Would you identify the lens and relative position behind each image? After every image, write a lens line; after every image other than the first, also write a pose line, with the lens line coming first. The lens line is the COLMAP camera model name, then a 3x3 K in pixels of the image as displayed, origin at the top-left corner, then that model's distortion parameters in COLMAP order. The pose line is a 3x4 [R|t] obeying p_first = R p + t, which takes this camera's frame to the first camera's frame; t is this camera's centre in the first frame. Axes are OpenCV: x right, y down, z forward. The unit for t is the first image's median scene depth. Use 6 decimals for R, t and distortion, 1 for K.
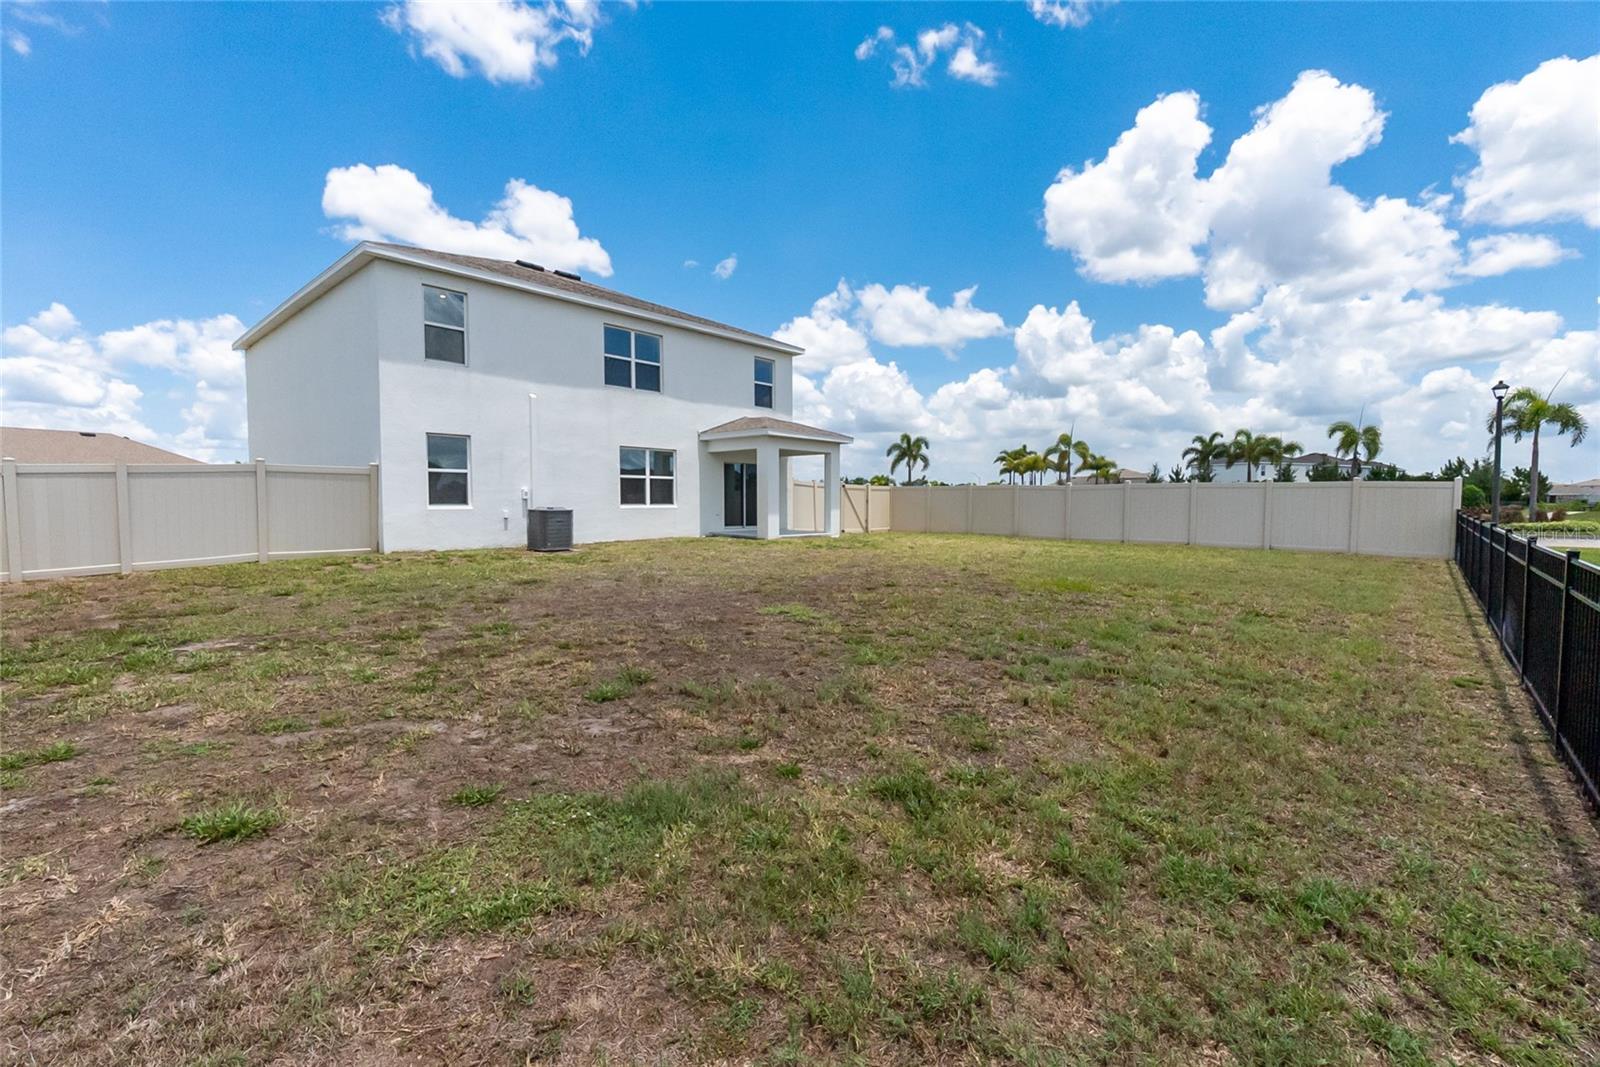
lens RADIAL K [[703.3, 0, 795.8], [0, 703.3, 534.4], [0, 0, 1]] dist [-0.005790, 0.000681]
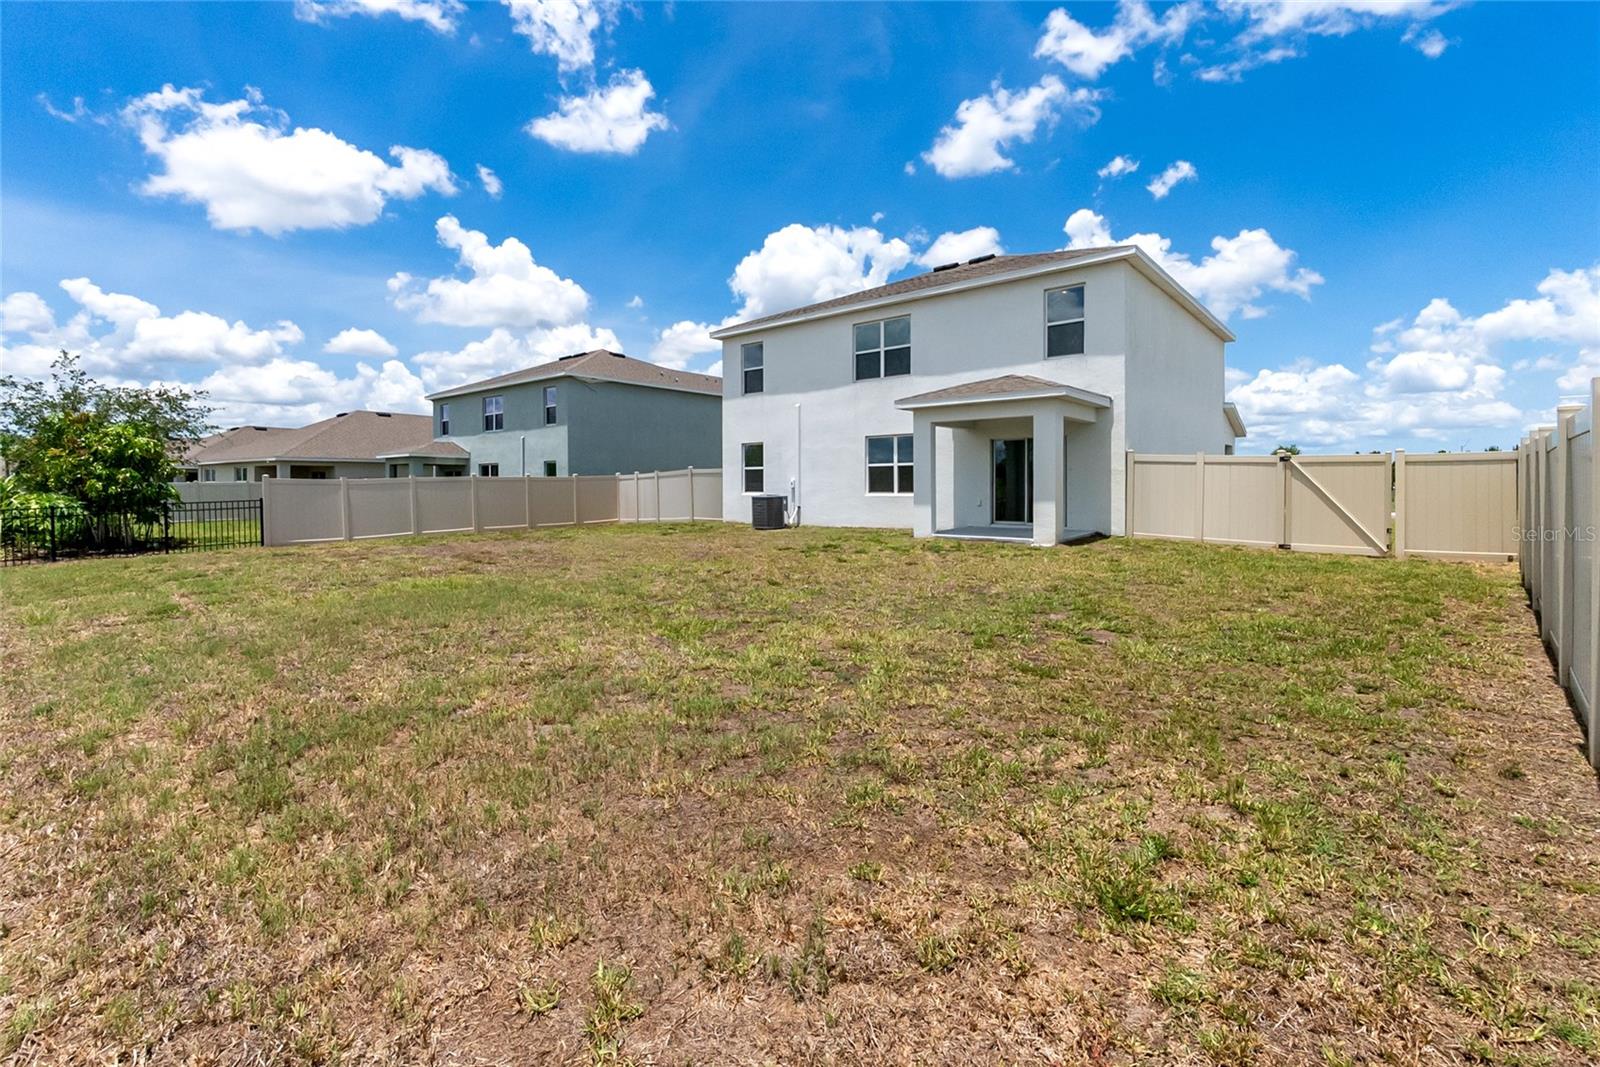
lens RADIAL K [[703.3, 0, 792.1], [0, 703.3, 494.7], [0, 0, 1]] dist [-0.005790, 0.000681]
pose [[0.038306, 0.005840, -0.999249, 0.757140], [-0.041066, 0.999147, 0.004266, -0.038682], [0.998422, 0.040872, 0.038513, 0.828652]]
